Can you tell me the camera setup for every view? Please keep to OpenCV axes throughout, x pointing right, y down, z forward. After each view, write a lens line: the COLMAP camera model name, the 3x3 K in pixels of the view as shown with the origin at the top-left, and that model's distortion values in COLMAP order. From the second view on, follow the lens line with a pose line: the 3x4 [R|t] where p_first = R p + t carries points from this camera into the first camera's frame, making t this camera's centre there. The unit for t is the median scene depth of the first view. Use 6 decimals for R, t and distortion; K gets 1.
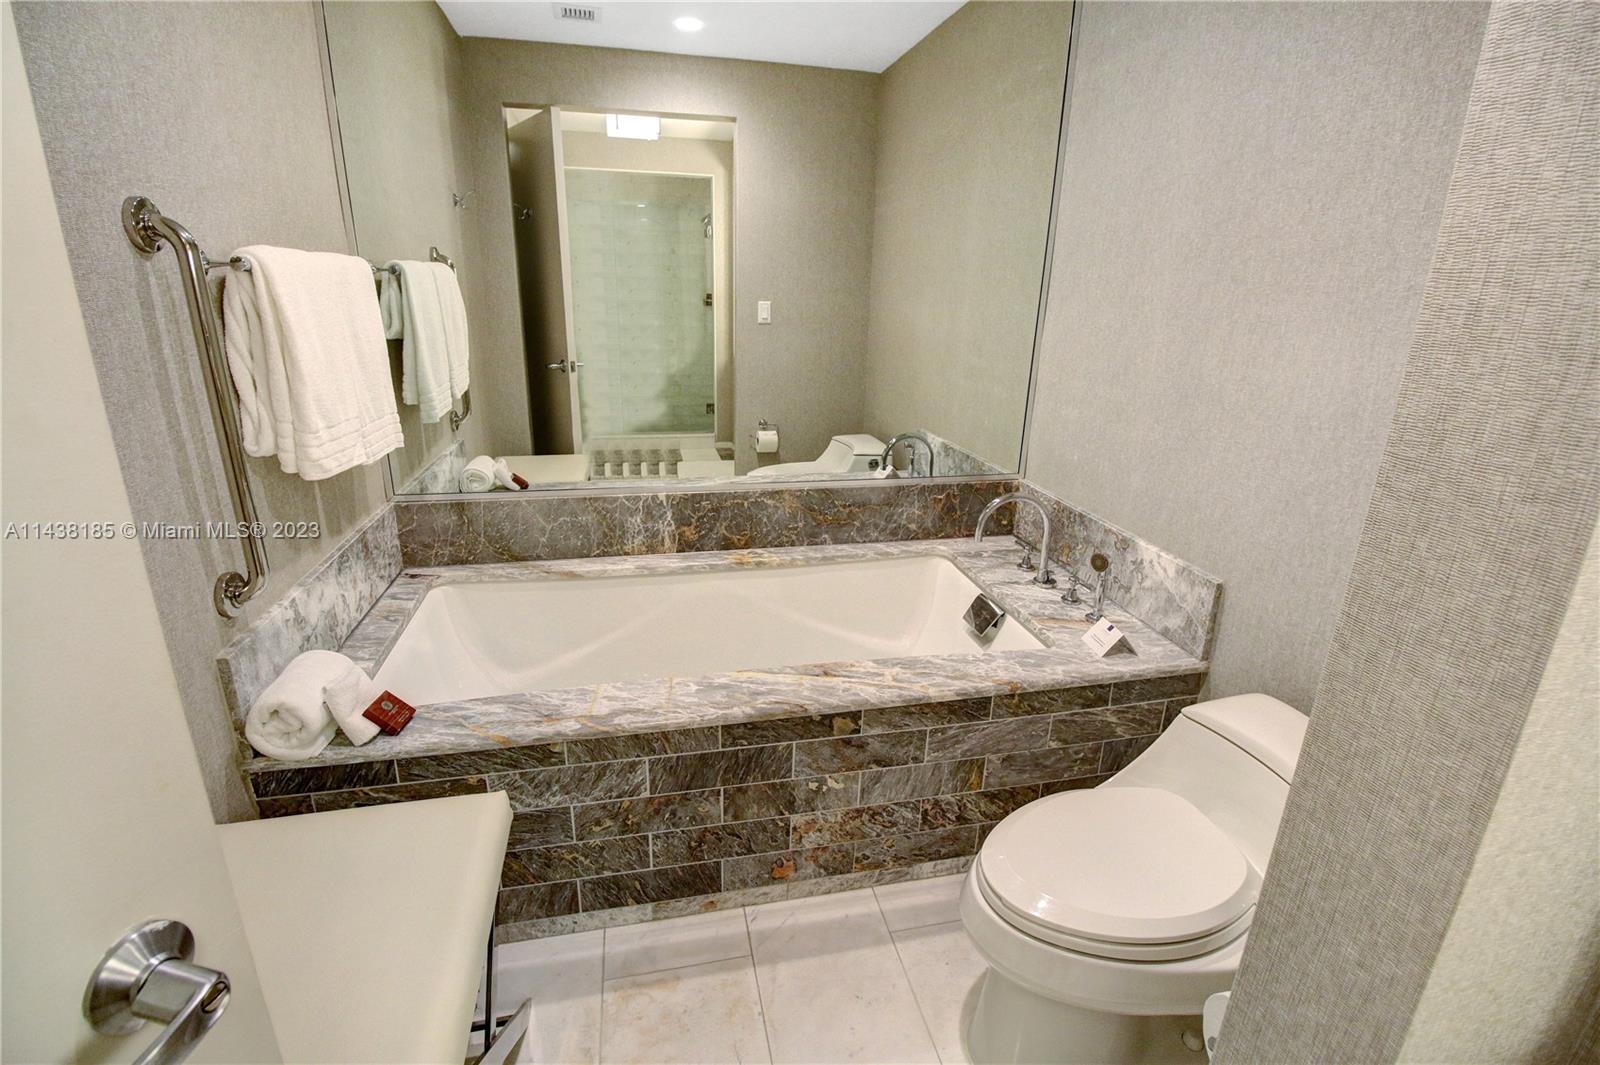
lens RADIAL K [[741.8, 0, 807.6], [0, 741.8, 528.5], [0, 0, 1]] dist [-0.010904, -0.004379]
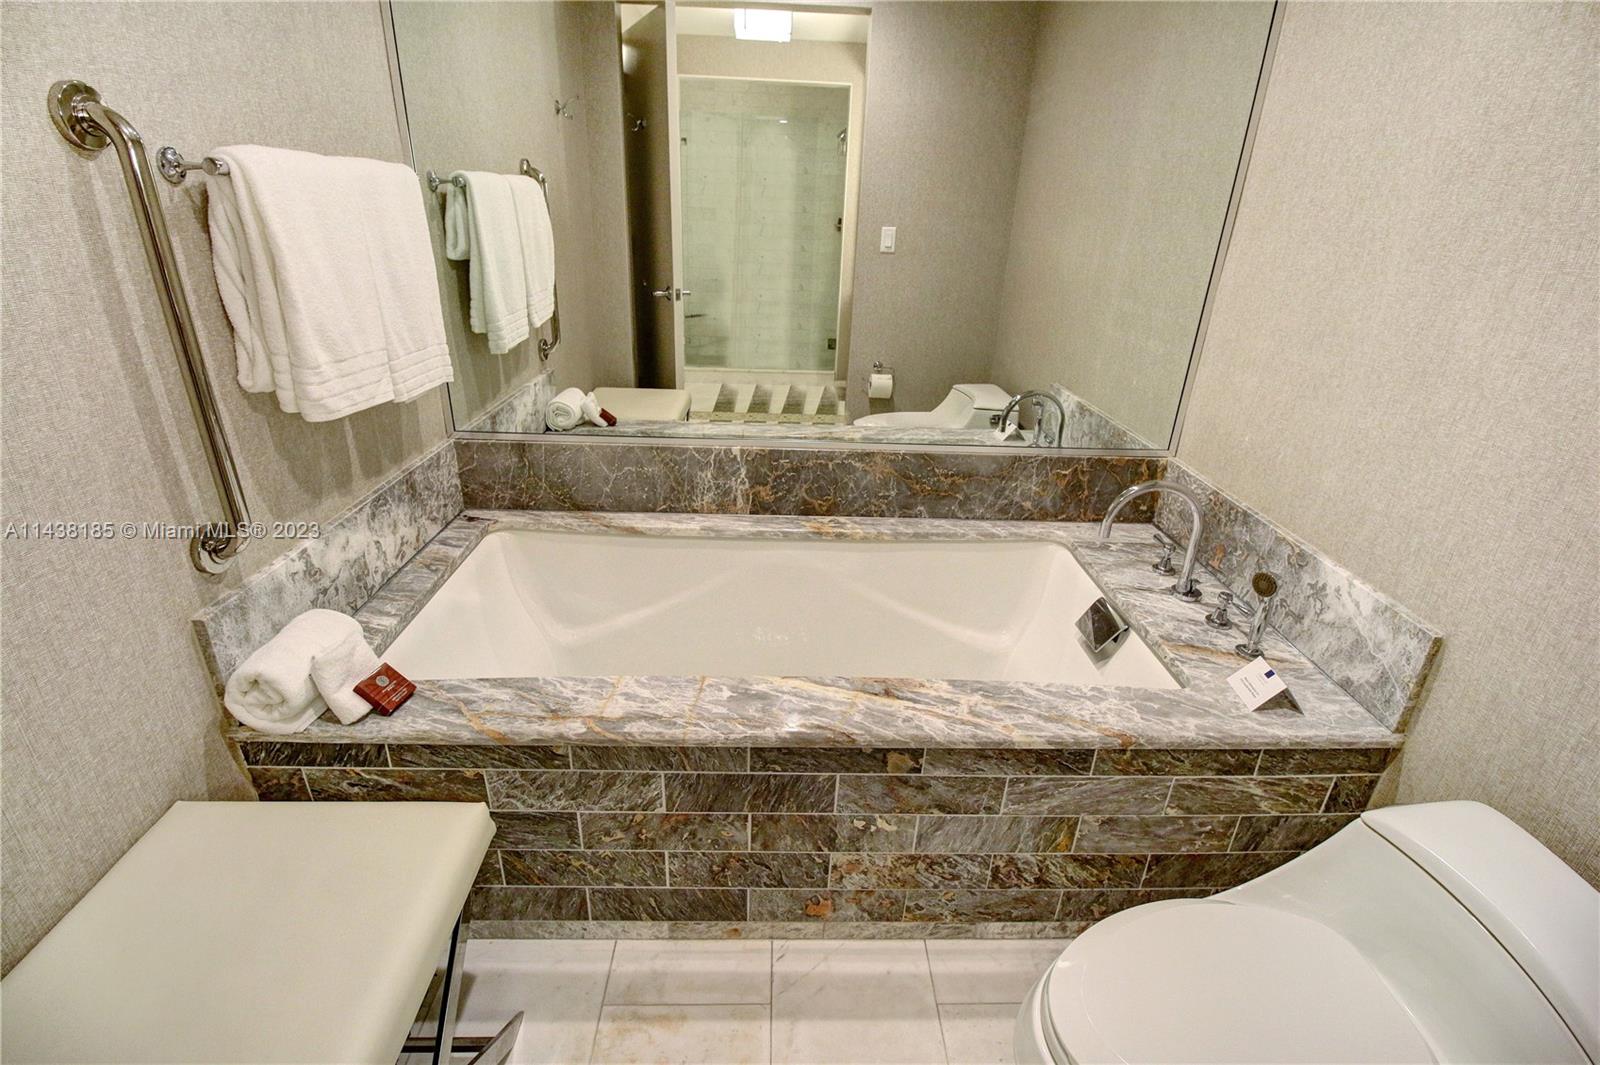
lens RADIAL K [[741.8, 0, 806.7], [0, 741.8, 526.3], [0, 0, 1]] dist [-0.010904, -0.004379]
pose [[0.981923, 0.087203, -0.167996, 0.056420], [-0.072543, 0.993158, 0.091518, -0.053743], [0.174827, -0.077677, 0.981530, 0.185617]]
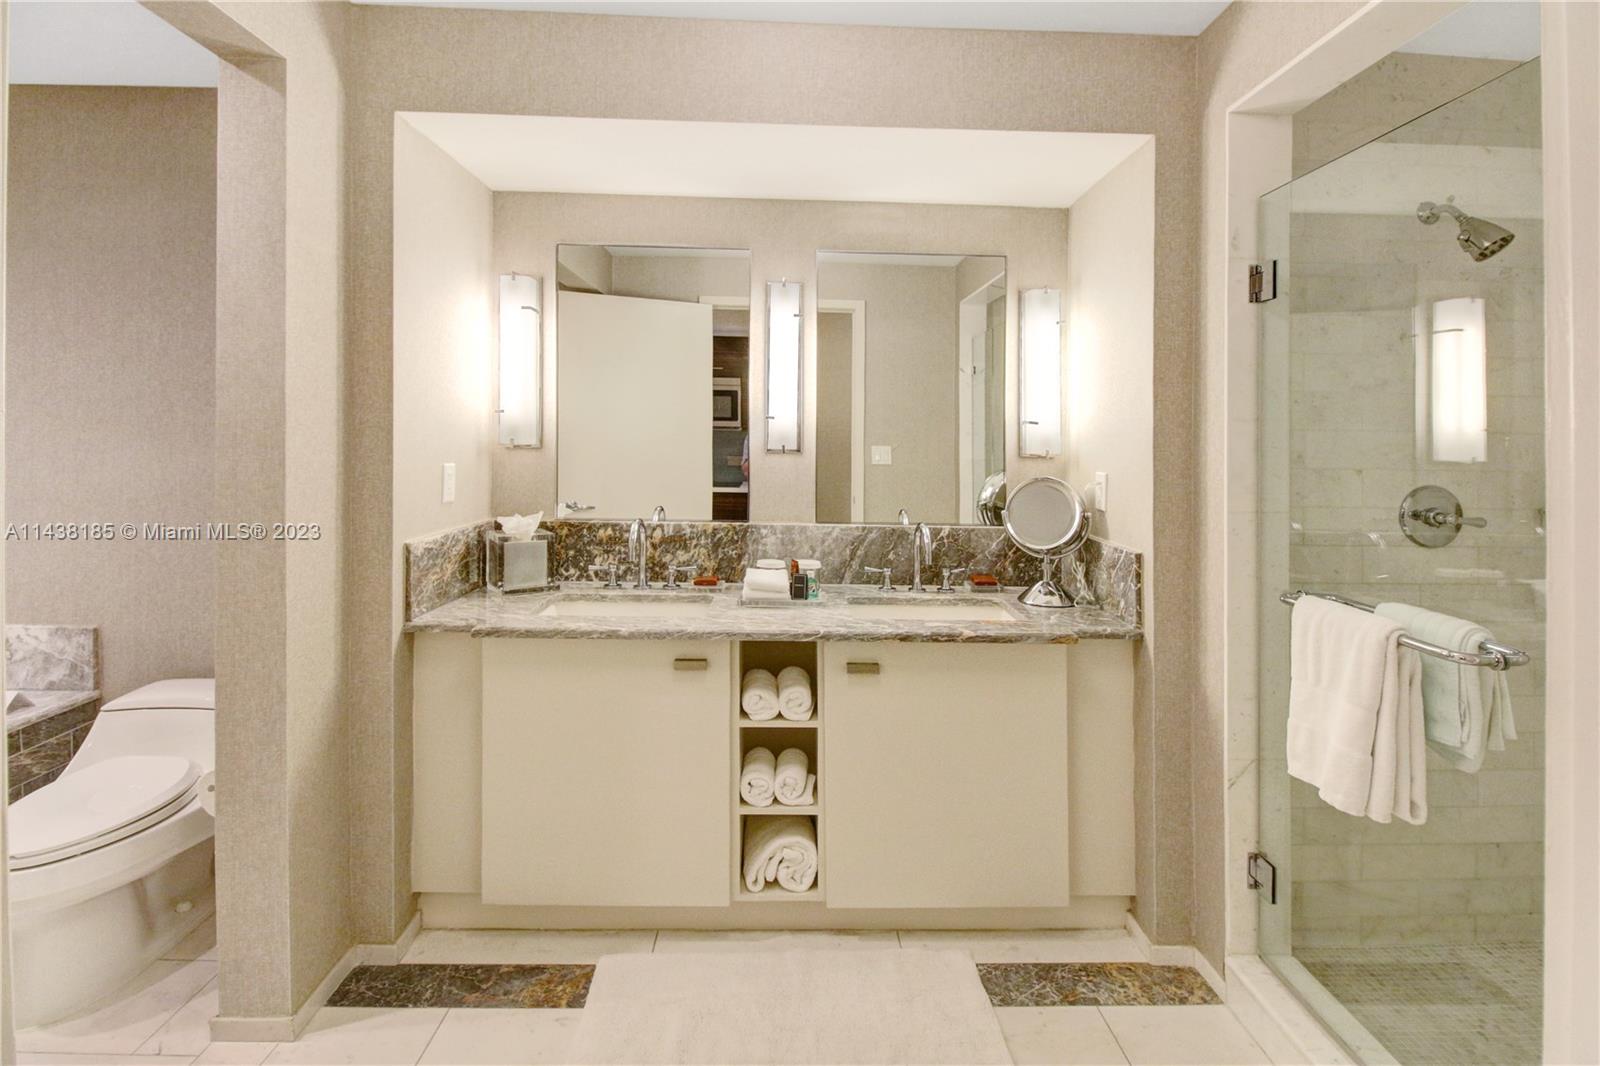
lens RADIAL K [[741.8, 0, 858.4], [0, 741.8, 442.7], [0, 0, 1]] dist [-0.010904, -0.004379]
pose [[0.120883, -0.030562, 0.992196, -0.582711], [0.290634, 0.956816, -0.005937, 0.161743], [-0.949168, 0.289084, 0.124545, -0.591633]]
